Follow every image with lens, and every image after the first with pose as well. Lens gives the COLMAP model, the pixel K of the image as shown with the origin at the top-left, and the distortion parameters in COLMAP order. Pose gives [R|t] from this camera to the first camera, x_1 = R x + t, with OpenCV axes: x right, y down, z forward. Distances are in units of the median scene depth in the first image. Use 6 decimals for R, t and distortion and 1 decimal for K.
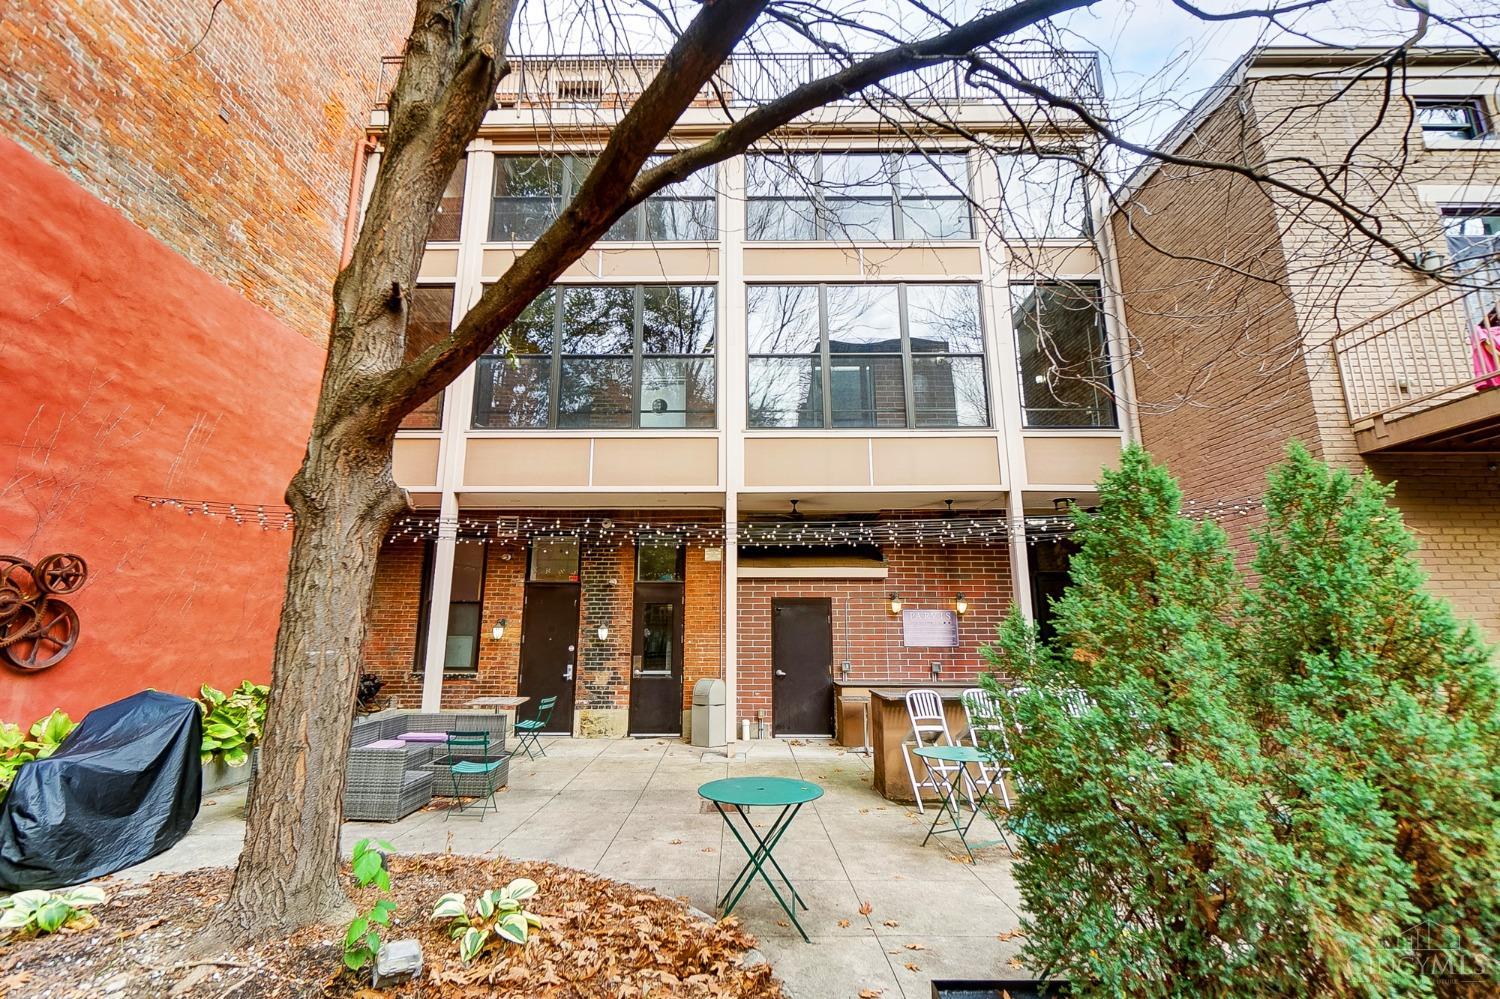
lens RADIAL K [[658.0, 0, 728.3], [0, 658.0, 489.9], [0, 0, 1]] dist [-0.000069, -0.000044]
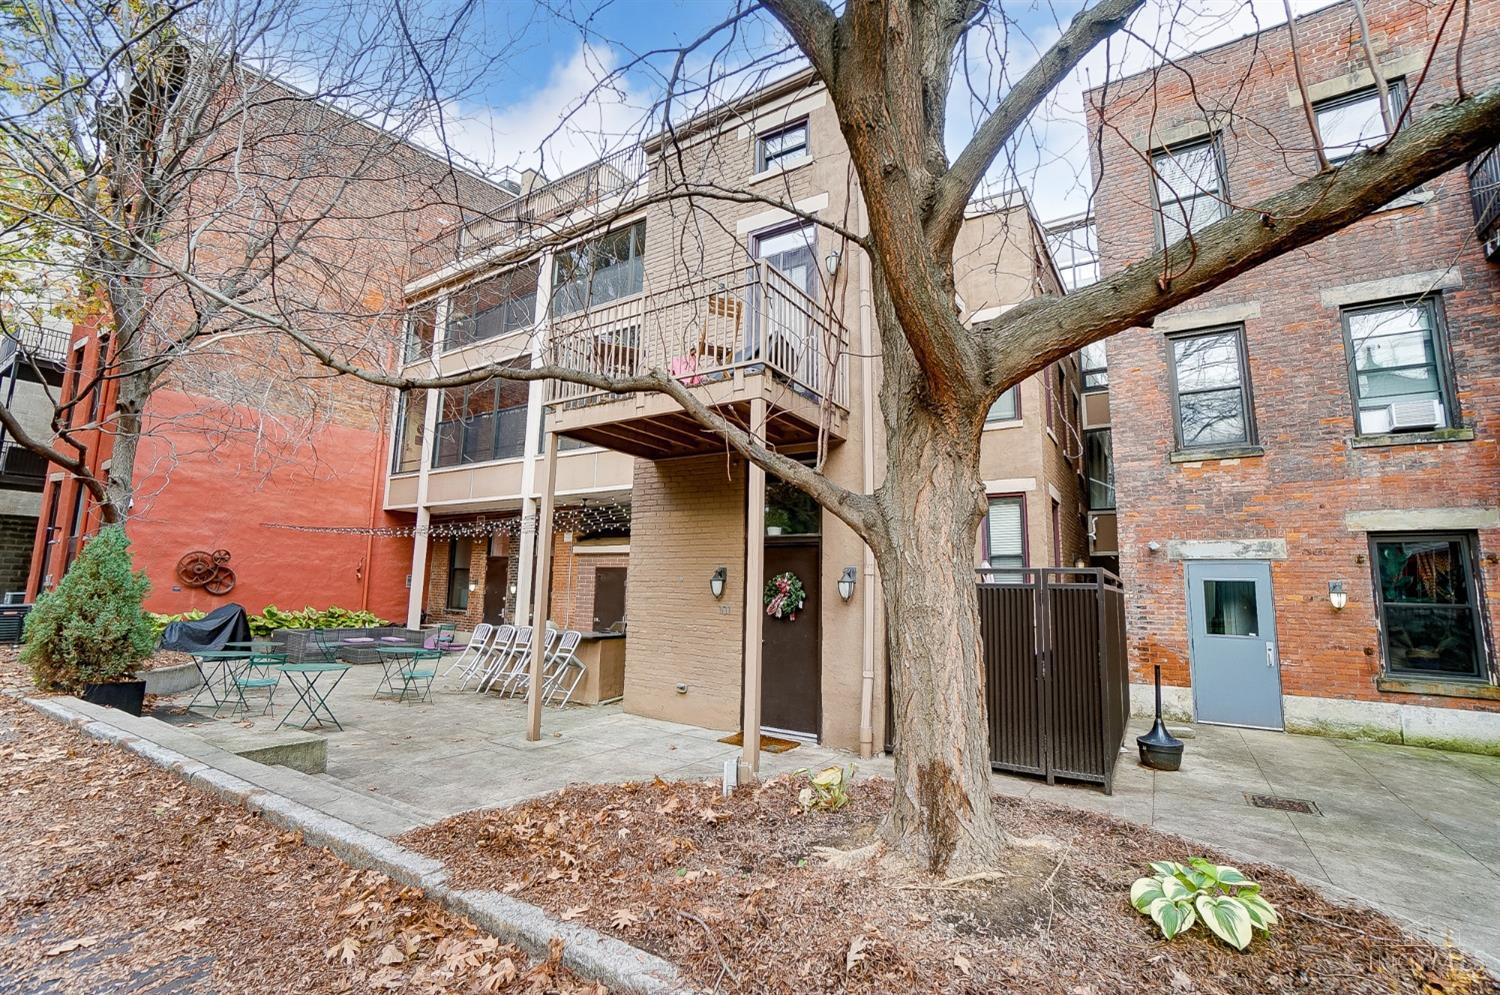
lens RADIAL K [[664.5, 0, 735.3], [0, 664.5, 488.6], [0, 0, 1]] dist [-0.040758, 0.000603]
pose [[0.839460, -0.058718, -0.540239, 1.477837], [0.088854, 0.995597, 0.029857, -0.026056], [0.536107, -0.073066, 0.840982, -0.024756]]
